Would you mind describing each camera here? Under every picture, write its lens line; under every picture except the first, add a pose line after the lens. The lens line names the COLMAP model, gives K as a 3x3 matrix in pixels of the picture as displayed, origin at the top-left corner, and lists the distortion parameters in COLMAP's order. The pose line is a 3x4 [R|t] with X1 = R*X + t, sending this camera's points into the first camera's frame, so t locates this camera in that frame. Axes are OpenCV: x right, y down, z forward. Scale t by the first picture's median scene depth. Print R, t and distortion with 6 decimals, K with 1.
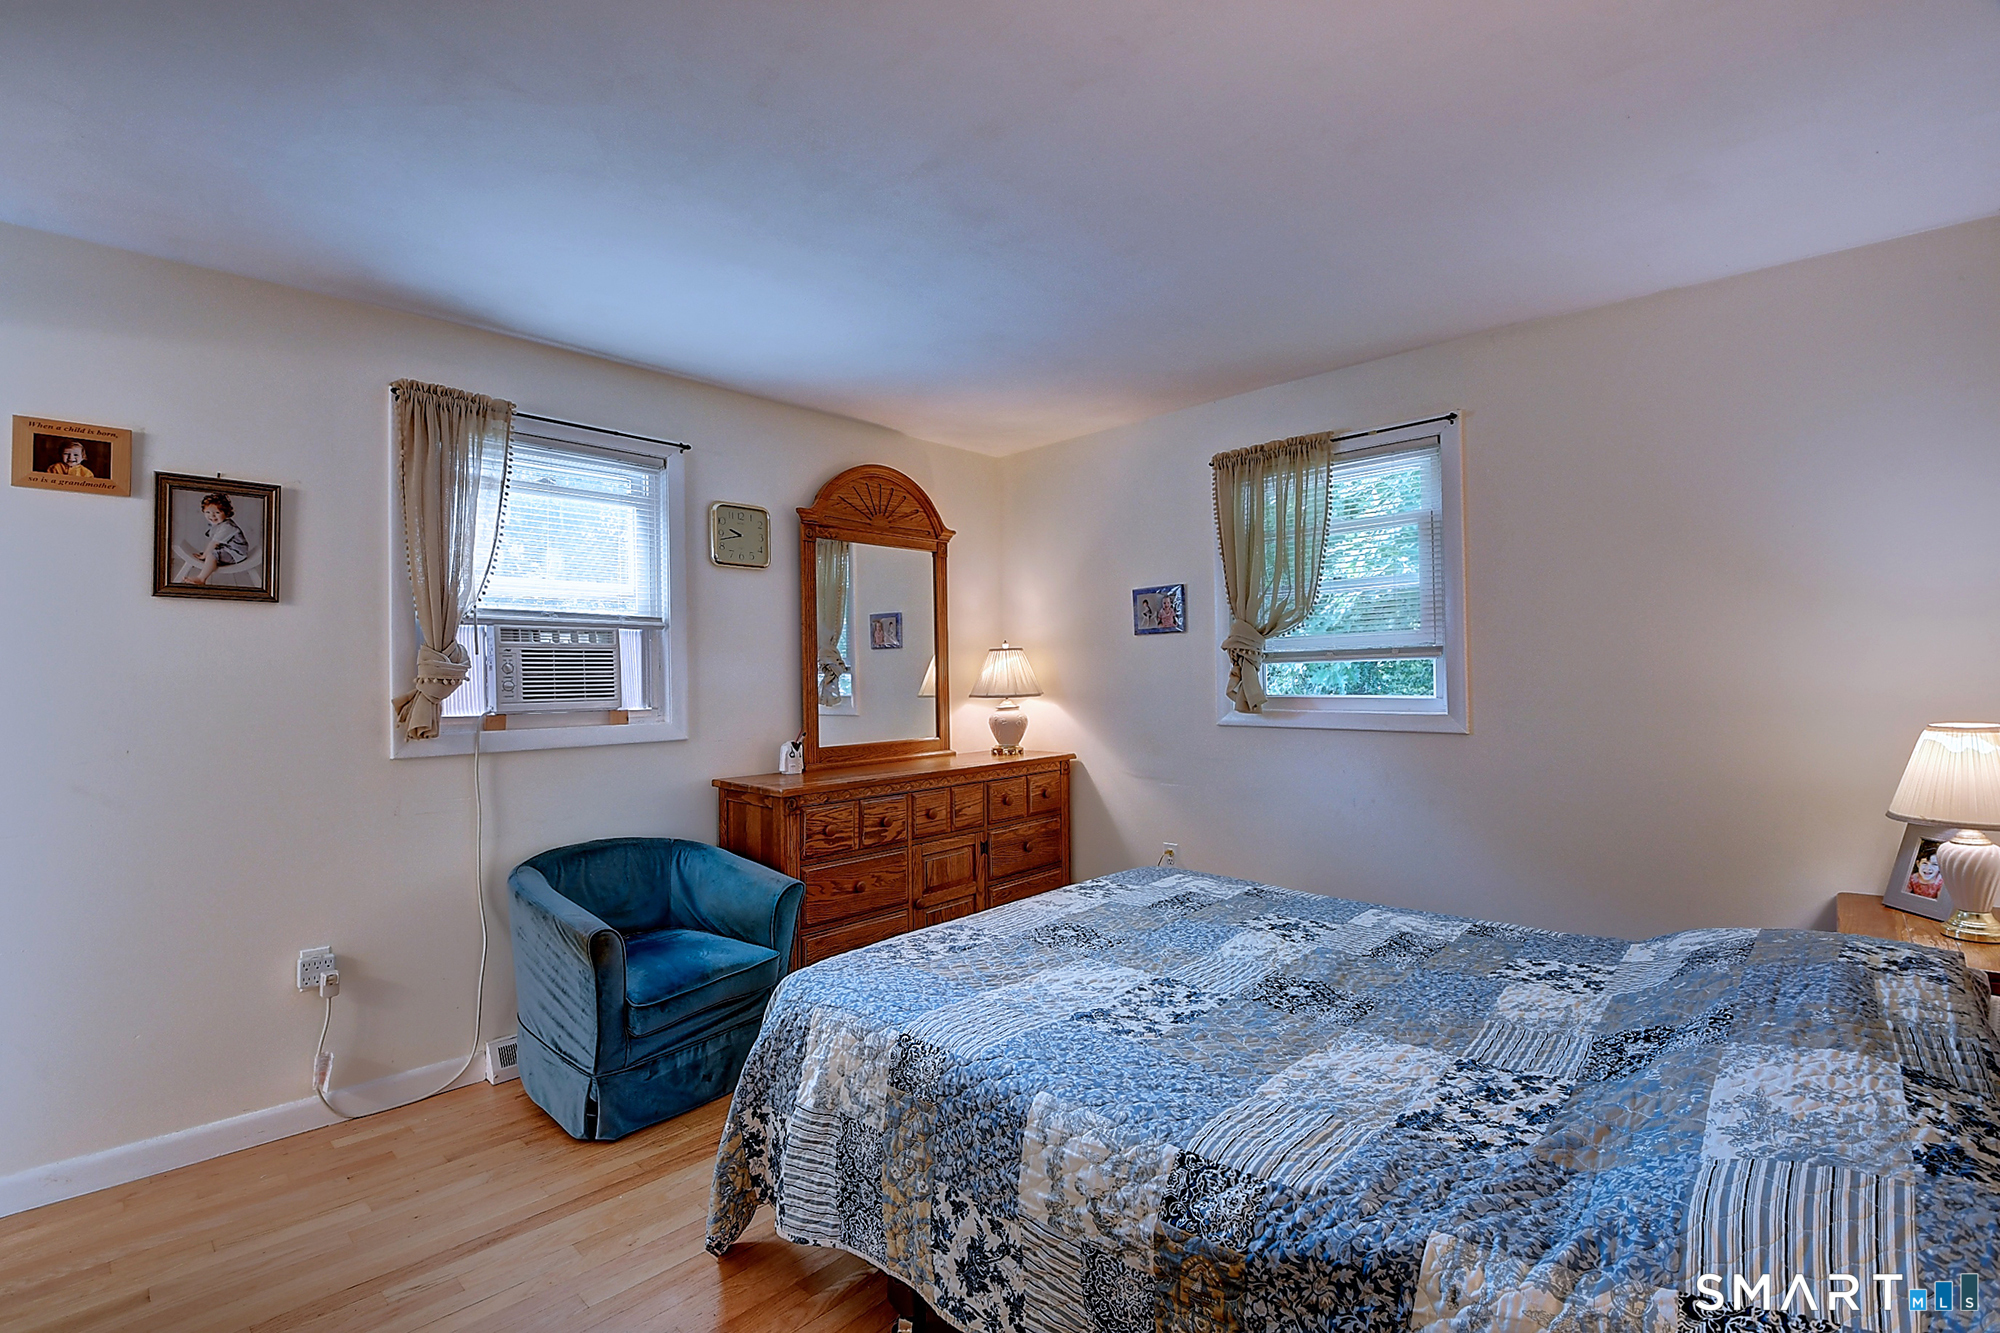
lens RADIAL K [[897.3, 0, 984.3], [0, 897.3, 670.3], [0, 0, 1]] dist [0.009213, -0.019336]
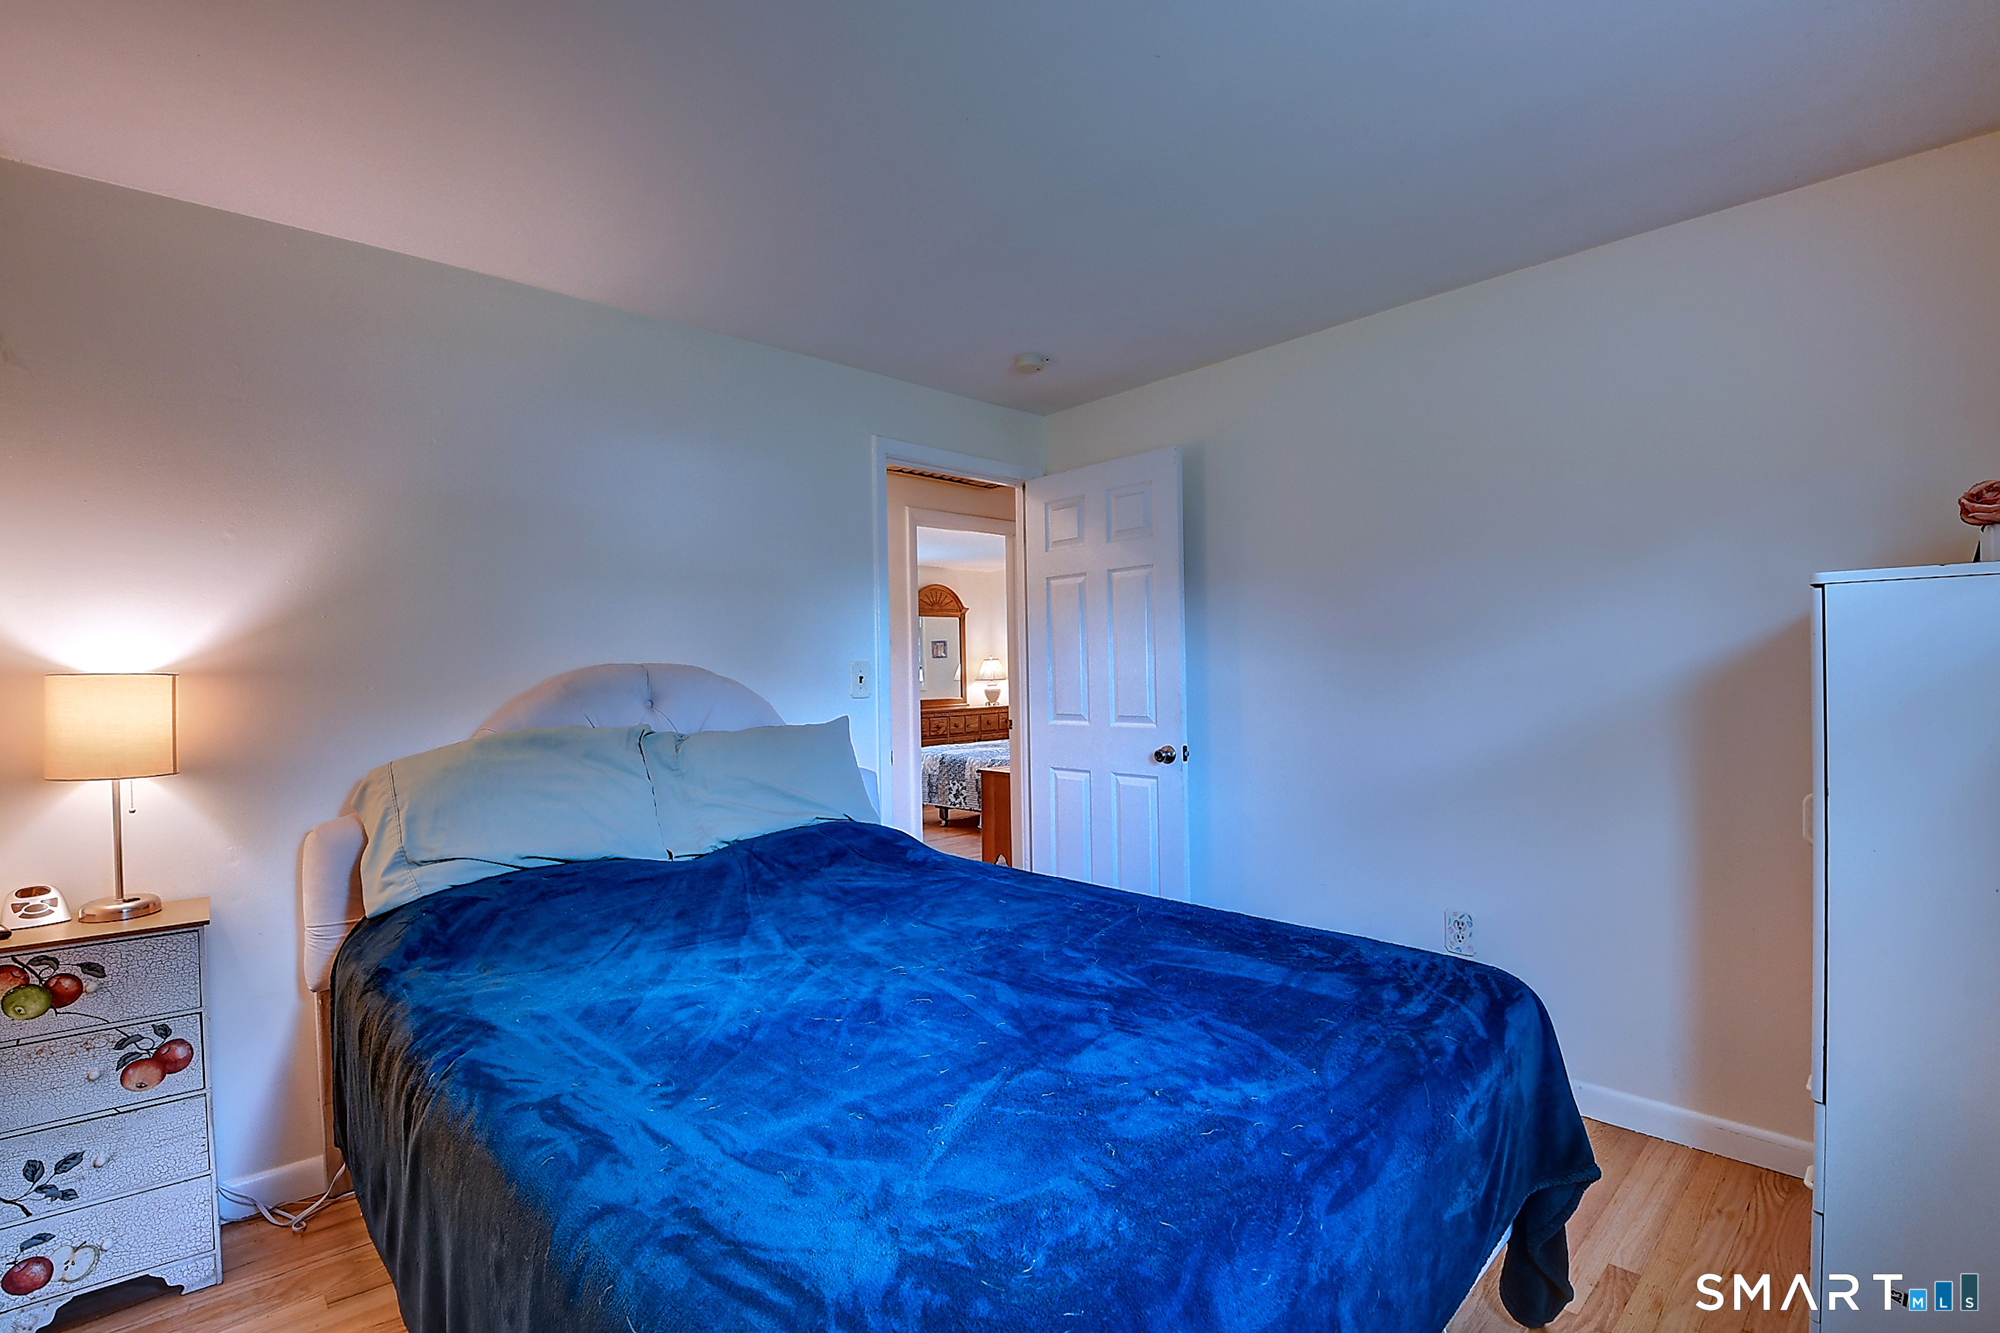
lens RADIAL K [[897.3, 0, 984.3], [0, 897.3, 670.3], [0, 0, 1]] dist [0.009213, -0.019336]
pose [[0.998059, -0.004965, -0.062081, 0.227548], [0.005484, 0.999951, 0.008189, -0.022453], [0.062038, -0.008514, 0.998037, -1.972599]]
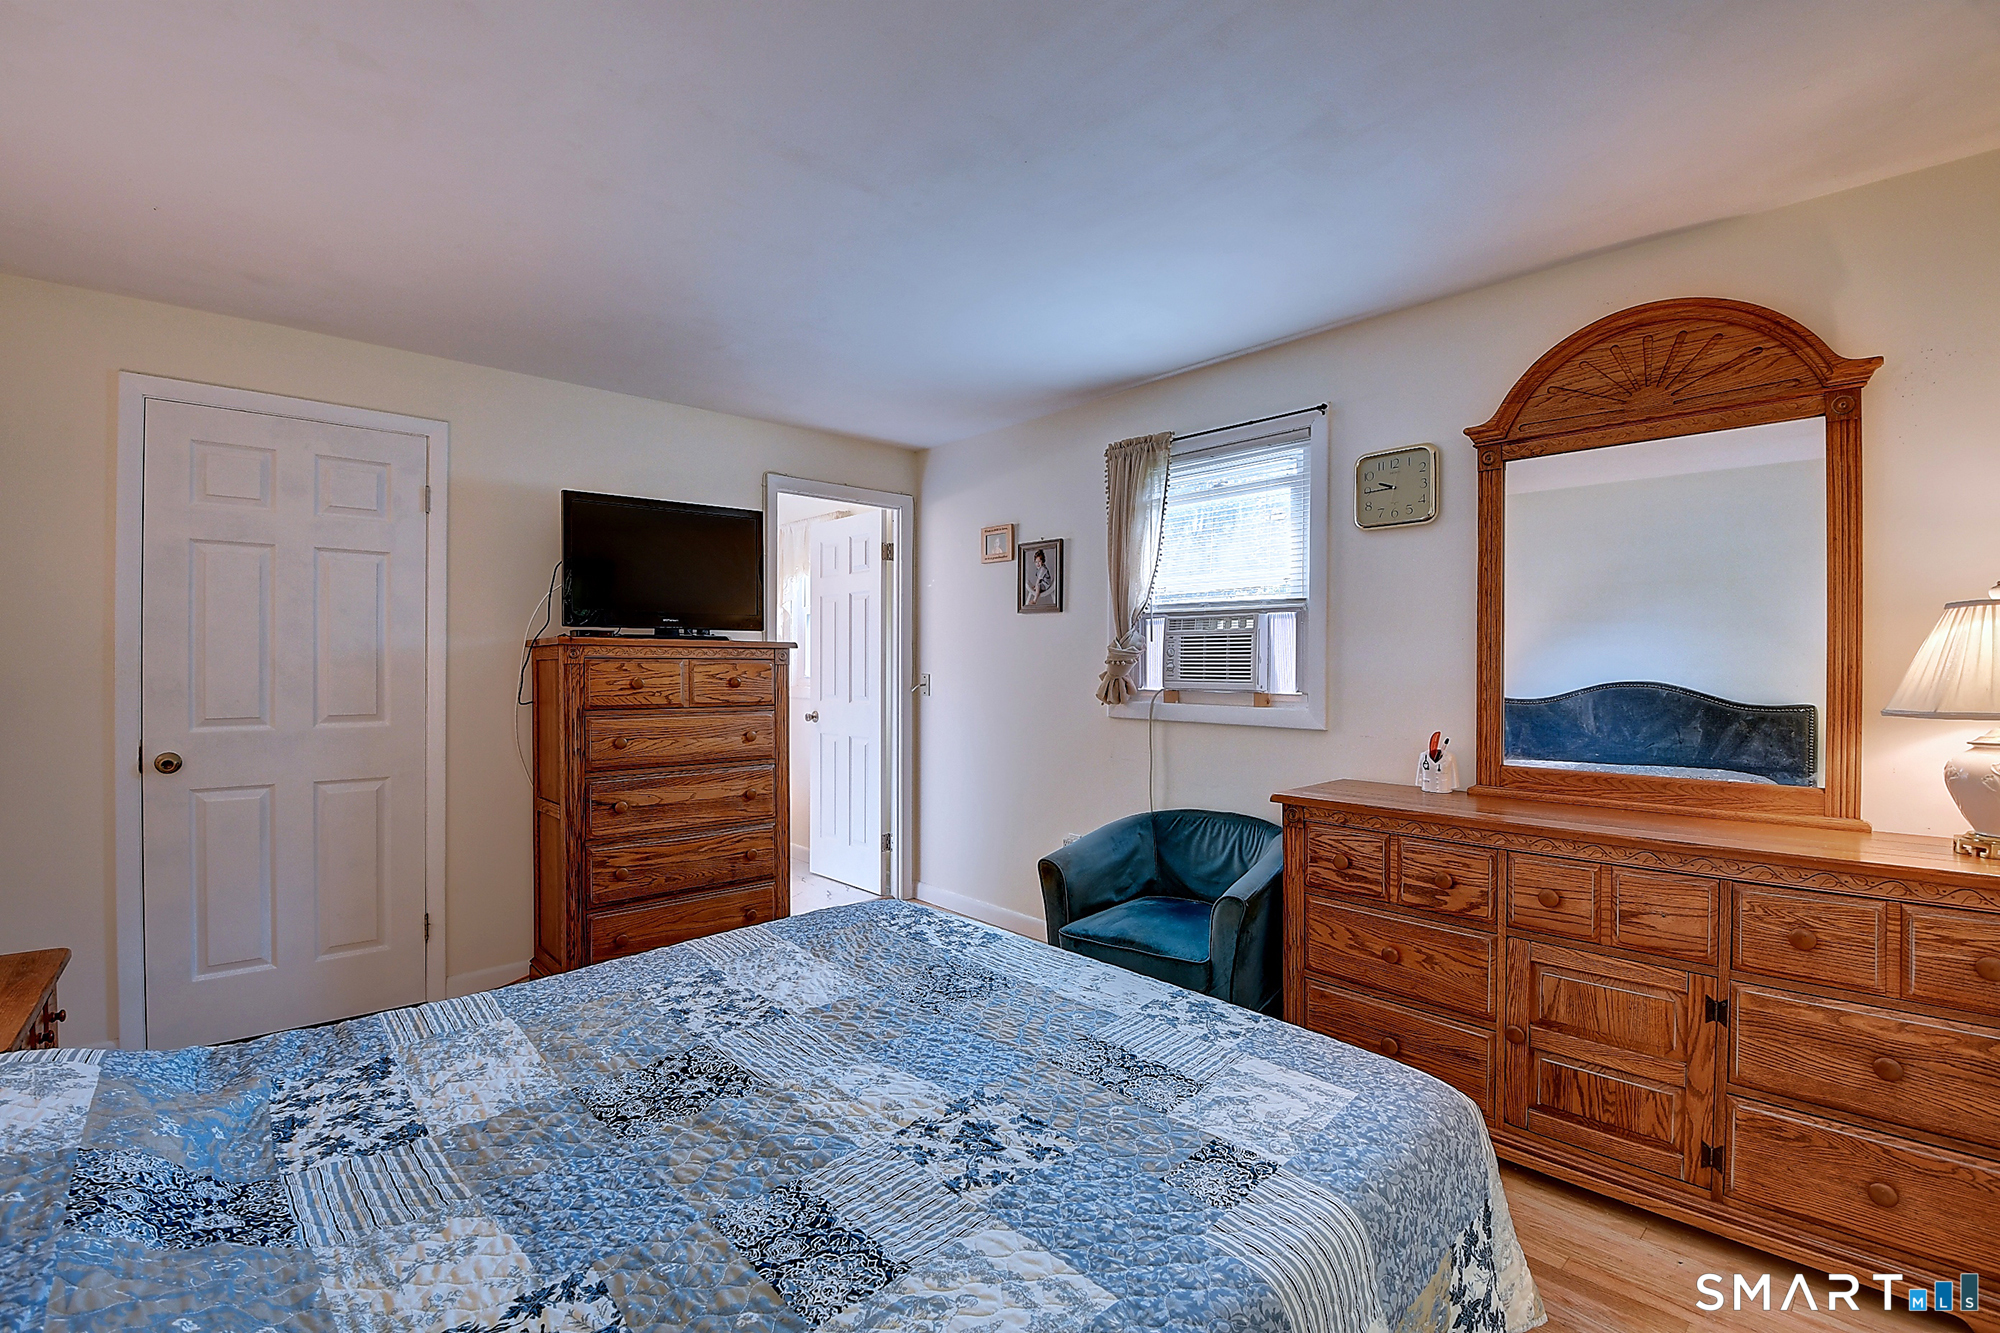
lens RADIAL K [[884.0, 0, 969.2], [0, 884.0, 672.4], [0, 0, 1]] dist [0.004336, -0.010997]
pose [[-0.083814, 0.024735, -0.996174, 0.706968], [0.004754, 0.999690, 0.024422, -0.005980], [0.996470, -0.002689, -0.083906, 0.859088]]
